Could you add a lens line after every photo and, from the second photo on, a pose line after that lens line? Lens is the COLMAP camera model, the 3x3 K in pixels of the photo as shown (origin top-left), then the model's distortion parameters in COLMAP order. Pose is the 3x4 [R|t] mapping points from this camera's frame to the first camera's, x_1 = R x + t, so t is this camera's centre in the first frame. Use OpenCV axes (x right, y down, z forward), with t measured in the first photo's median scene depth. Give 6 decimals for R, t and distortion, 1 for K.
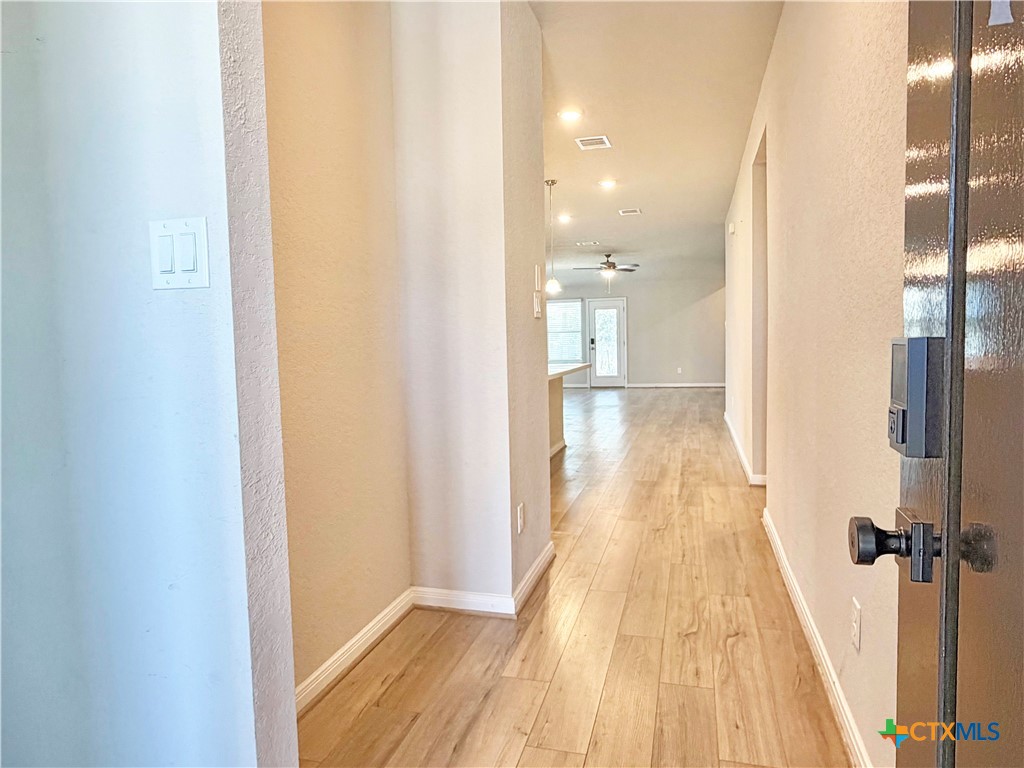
lens RADIAL K [[646.1, 0, 512.0], [0, 646.1, 384.0], [0, 0, 1]] dist [0.002190, 0.000199]
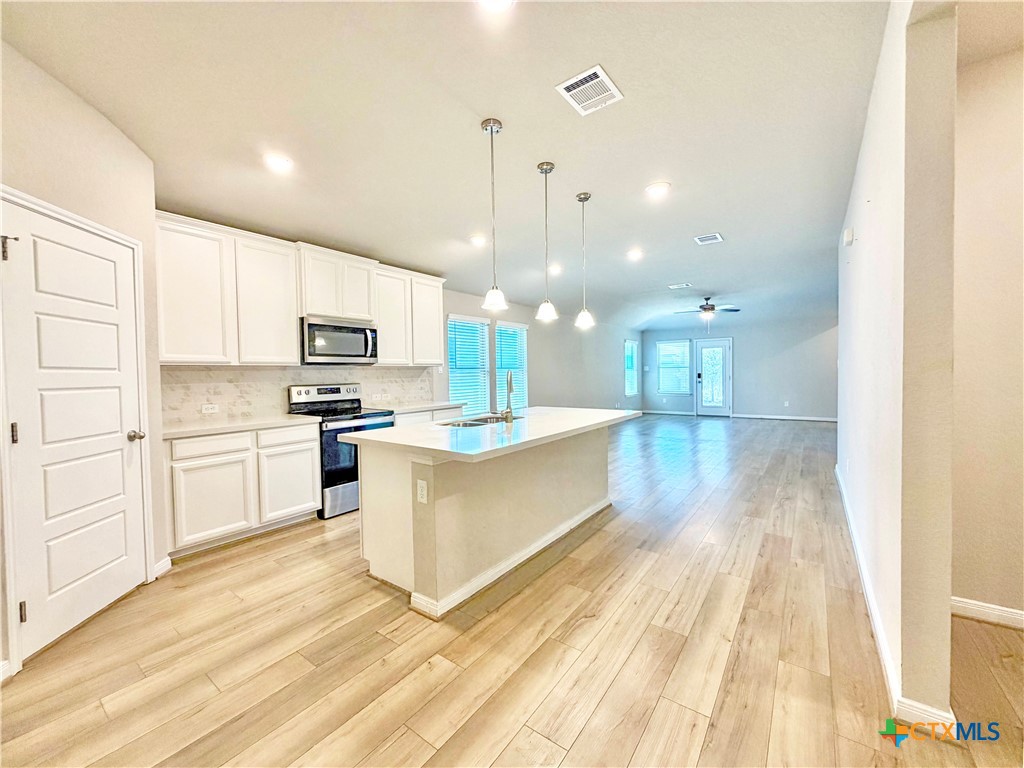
lens RADIAL K [[404.7, 0, 512.0], [0, 404.7, 384.0], [0, 0, 1]] dist [-0.001320, -0.000288]
pose [[0.934857, 0.017826, -0.354577, 0.078948], [-0.029367, 0.999199, -0.027193, -0.025211], [0.353808, 0.035834, 0.934631, 0.233877]]
